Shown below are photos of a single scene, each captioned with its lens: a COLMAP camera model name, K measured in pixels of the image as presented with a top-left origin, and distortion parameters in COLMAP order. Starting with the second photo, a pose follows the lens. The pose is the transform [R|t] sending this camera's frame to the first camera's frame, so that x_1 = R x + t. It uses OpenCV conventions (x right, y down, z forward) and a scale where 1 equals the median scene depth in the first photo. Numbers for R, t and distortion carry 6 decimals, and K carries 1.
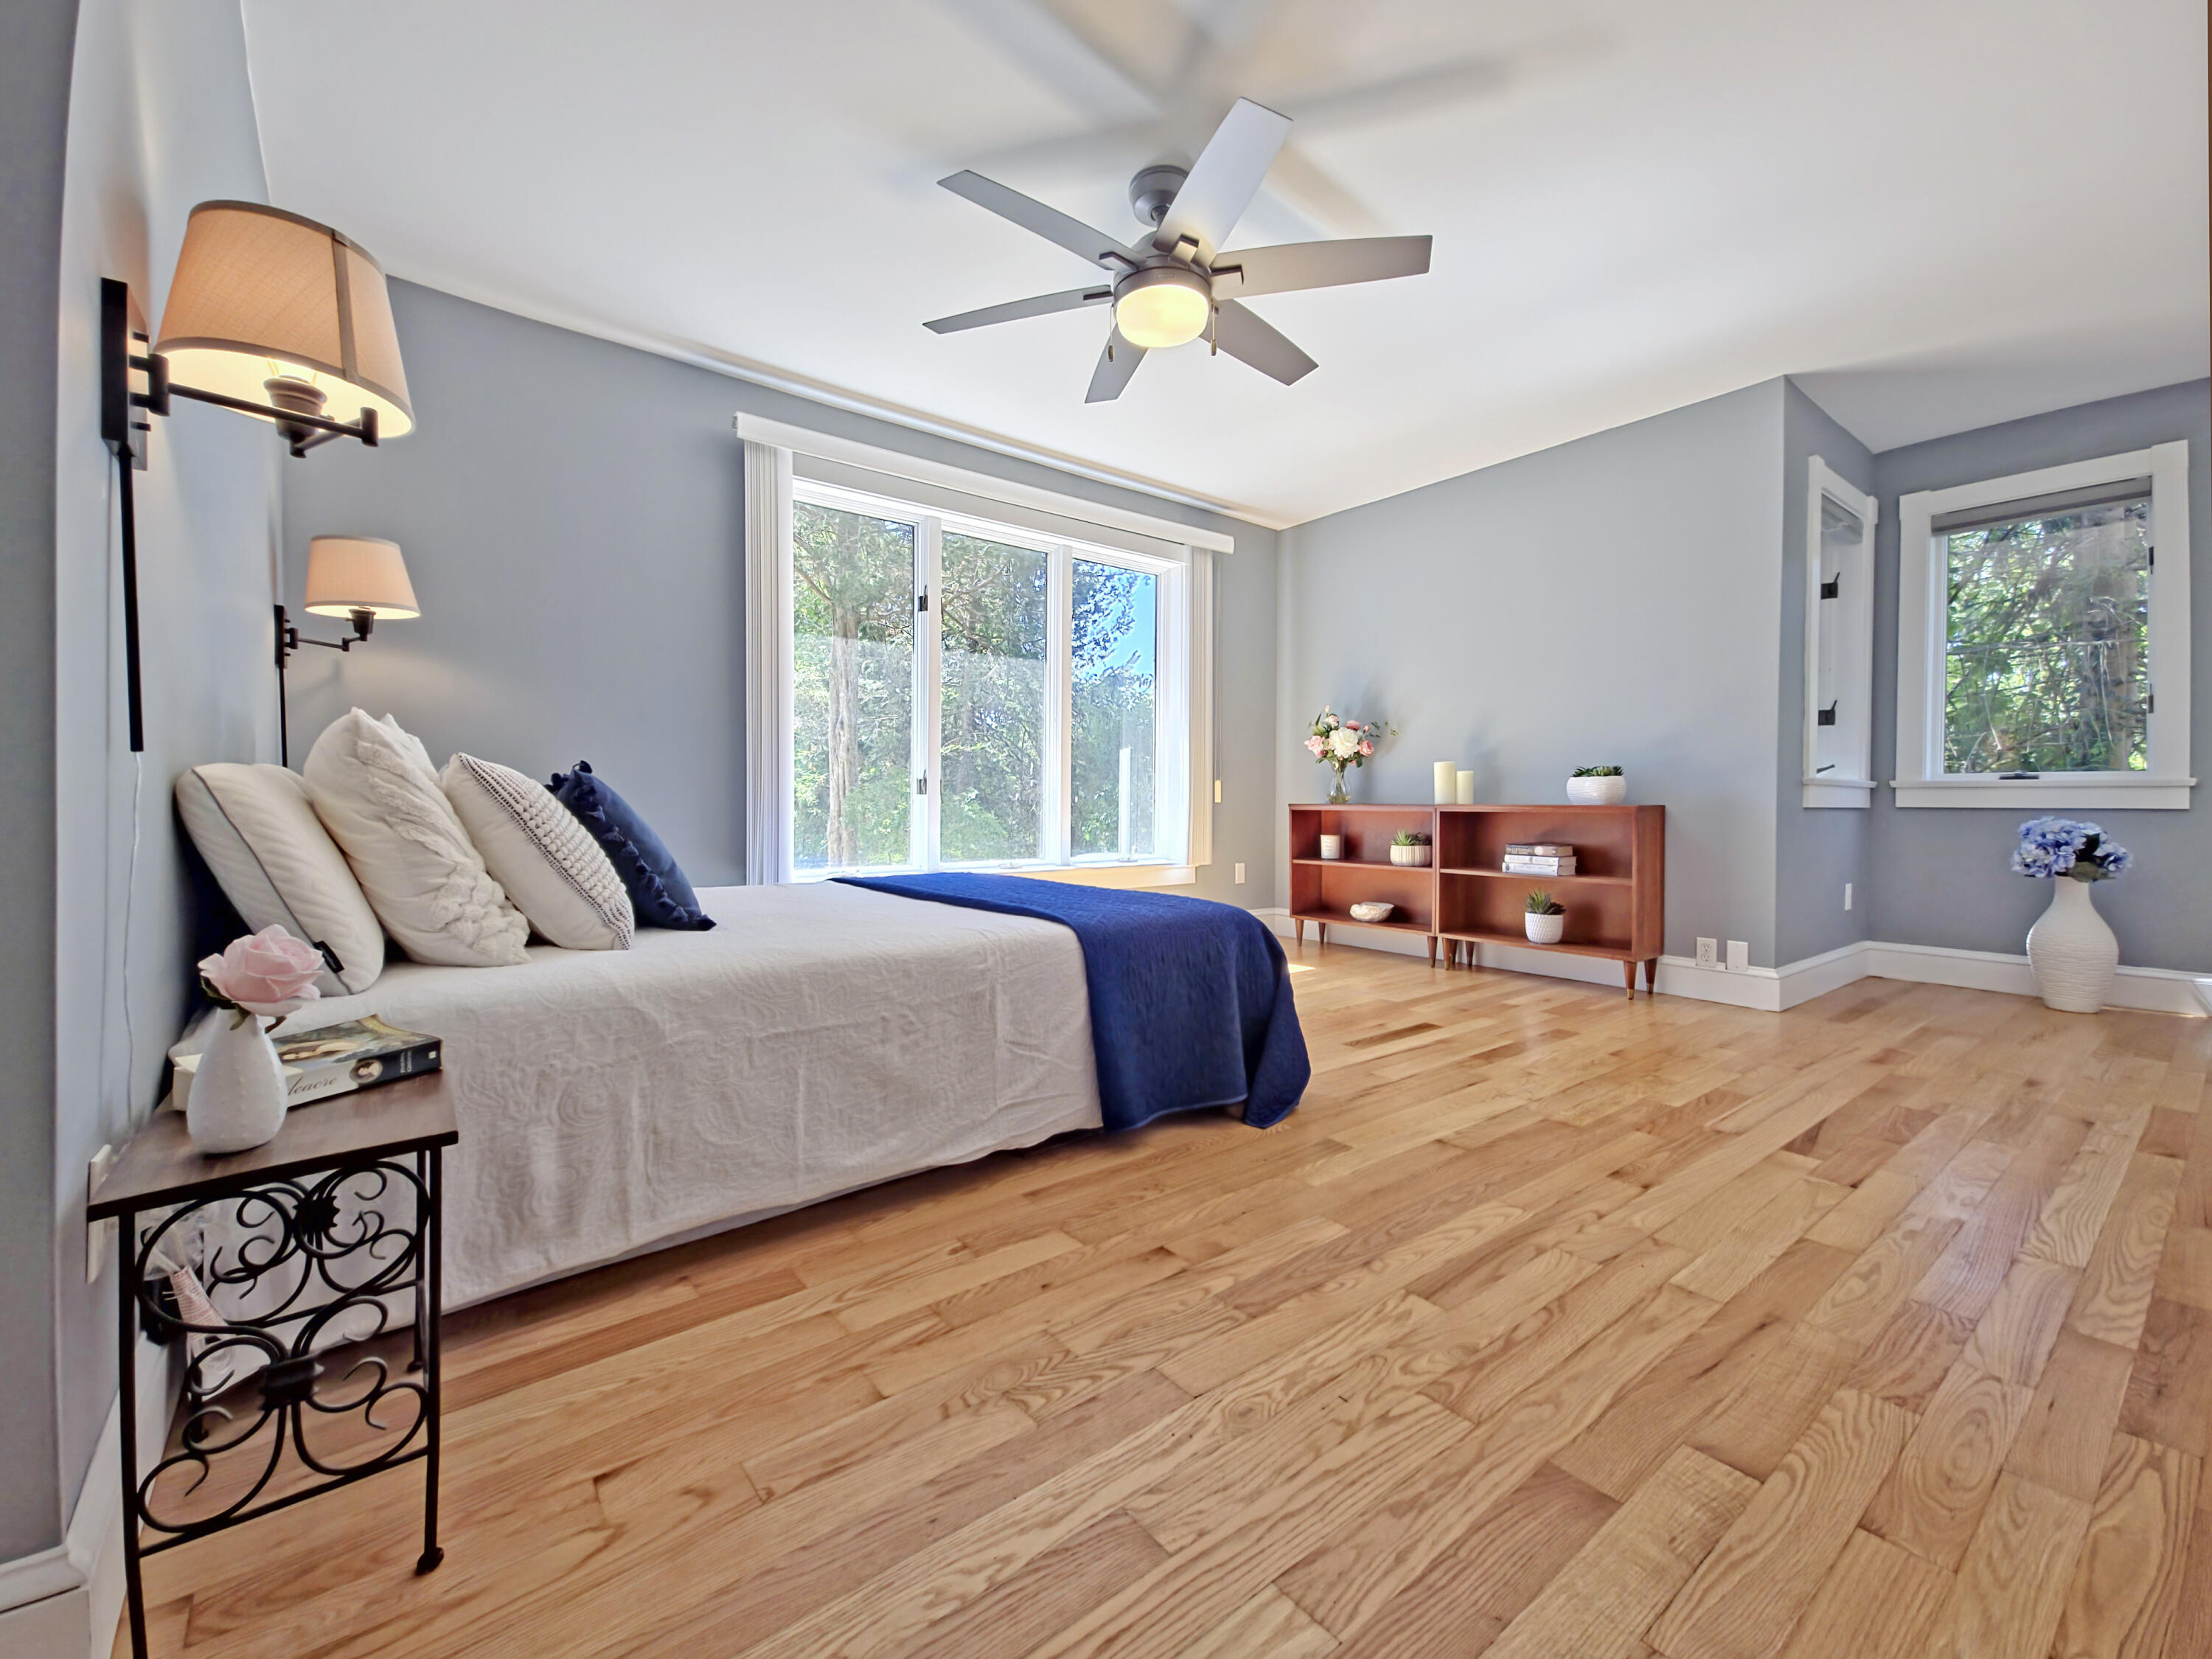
lens RADIAL K [[910.1, 0, 1106.0], [0, 910.1, 829.5], [0, 0, 1]] dist [0.002877, 0.000133]
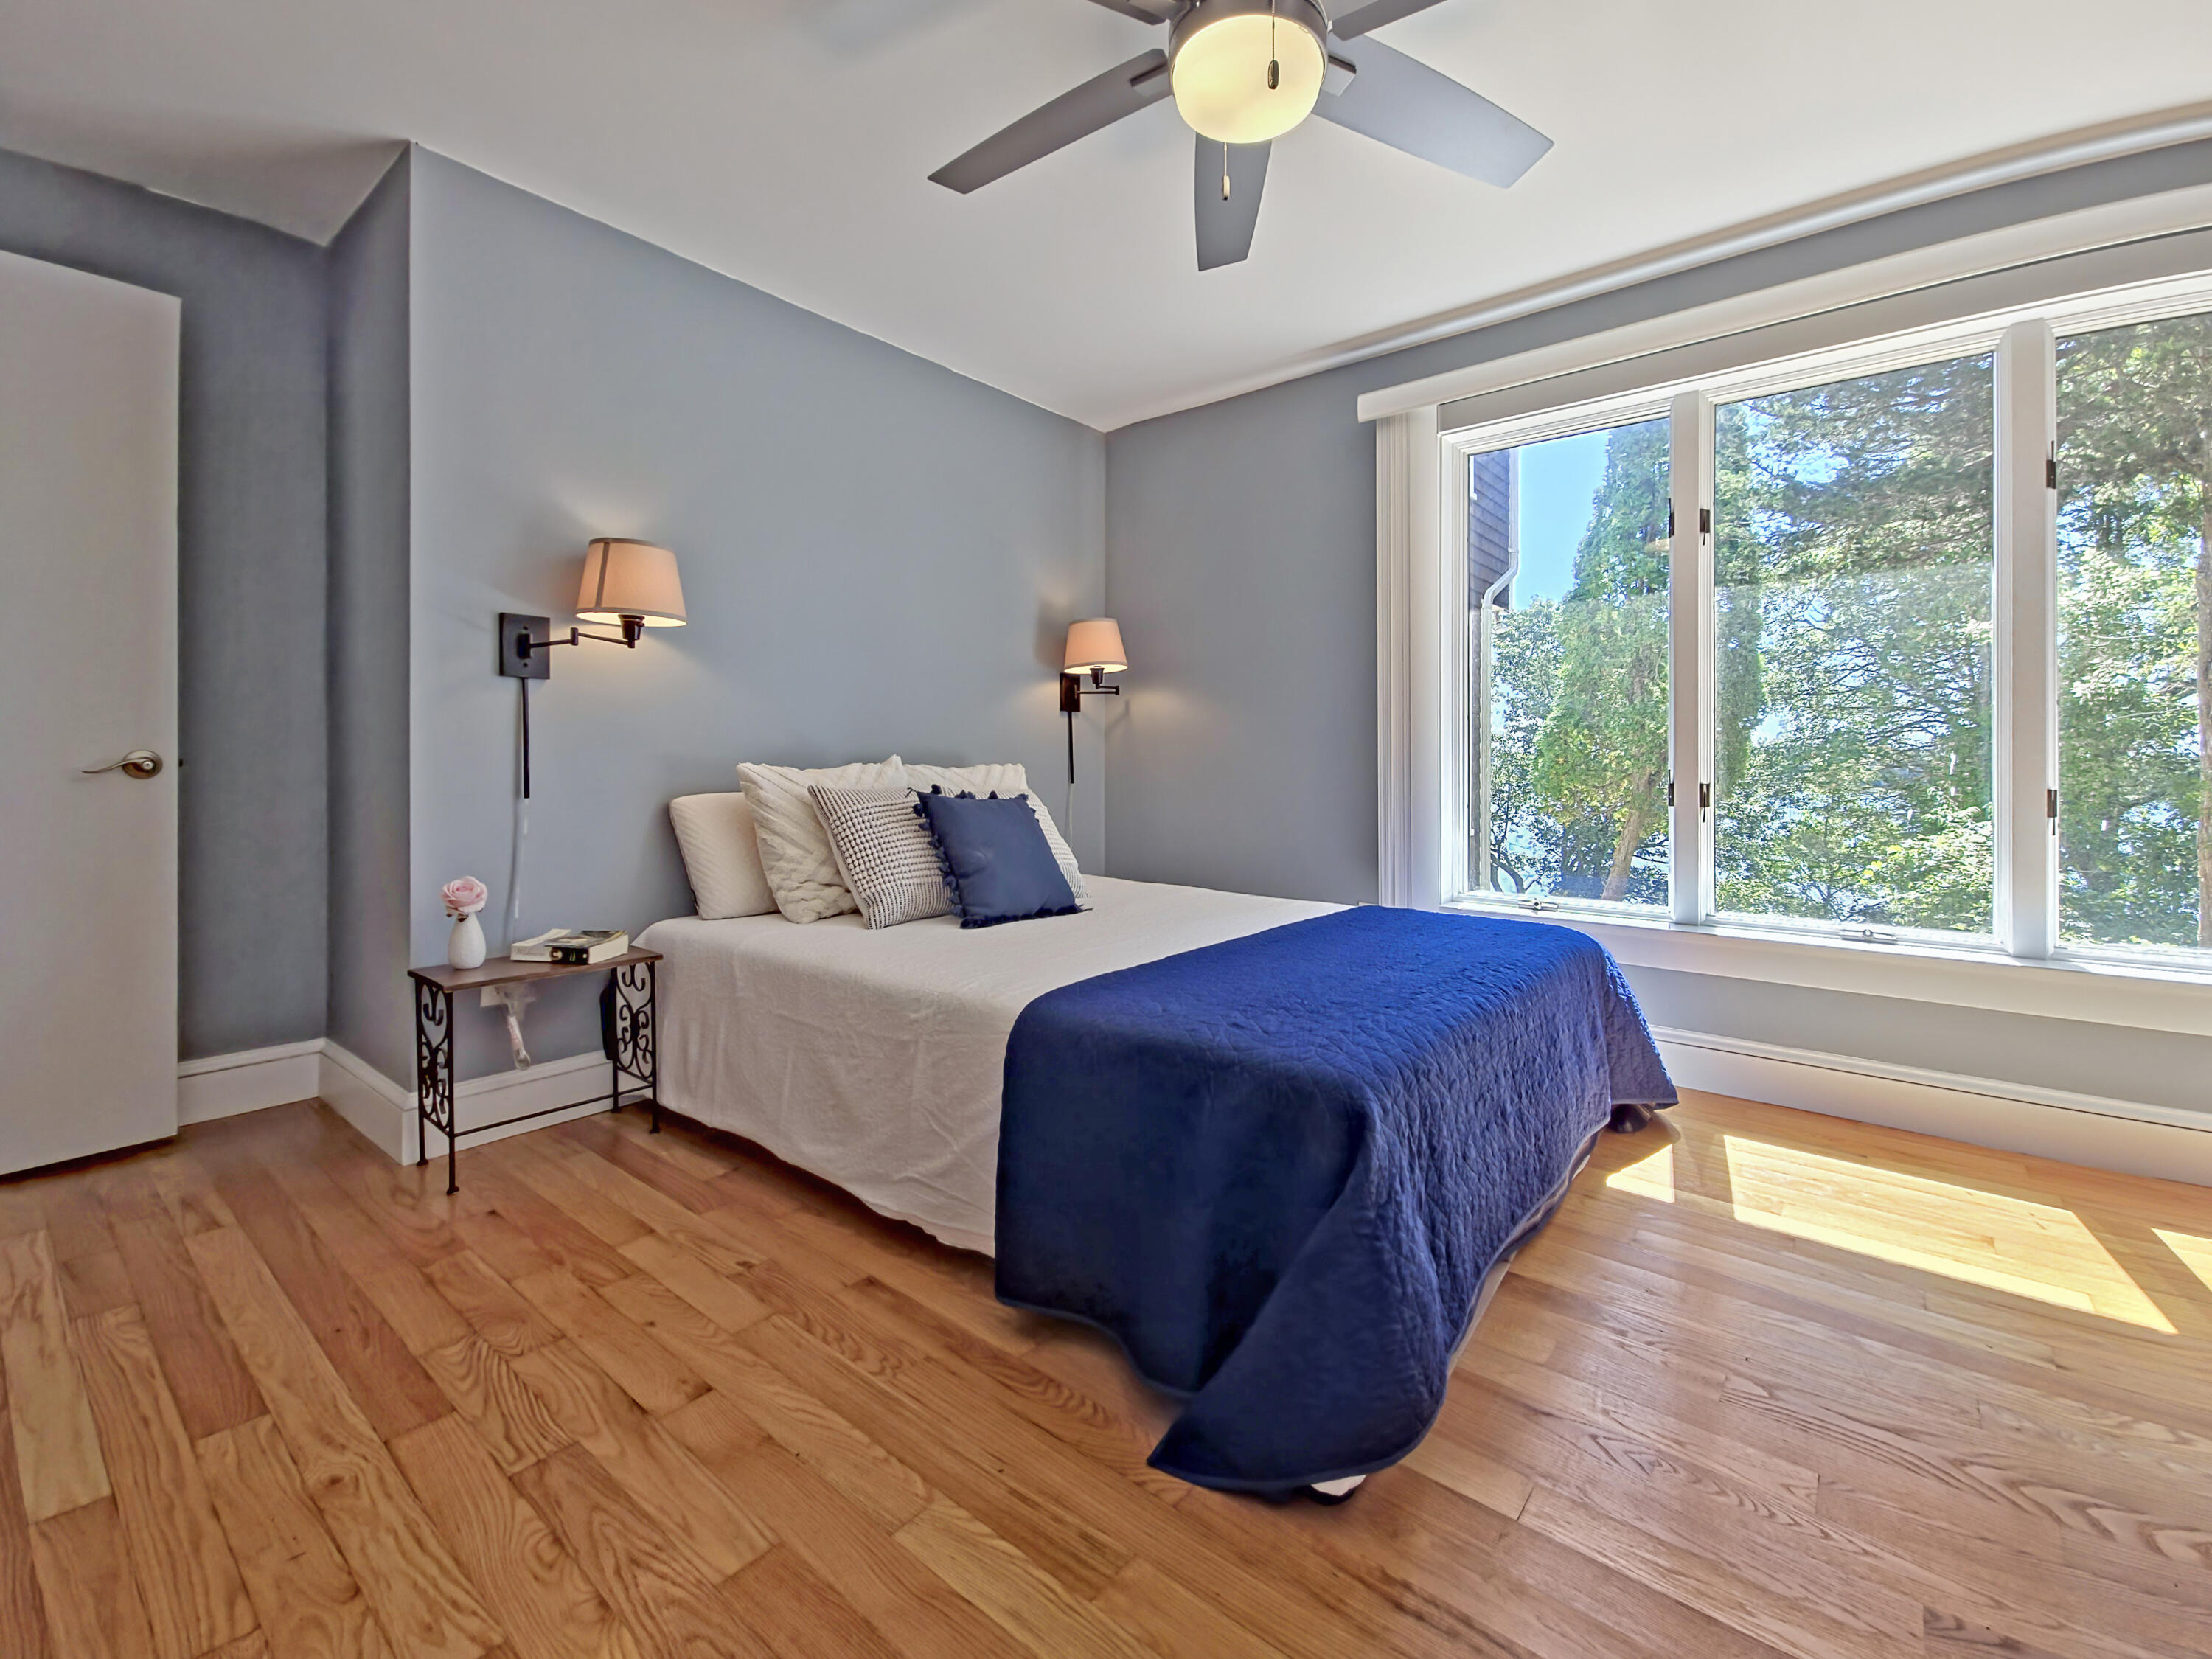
lens RADIAL K [[911.8, 0, 1106.2], [0, 911.8, 777.8], [0, 0, 1]] dist [-0.000358, -0.003801]
pose [[0.237056, 0.007082, -0.971470, 0.947418], [-0.037049, 0.999312, -0.001756, -0.111708], [0.970789, 0.036408, 0.237155, 1.129177]]
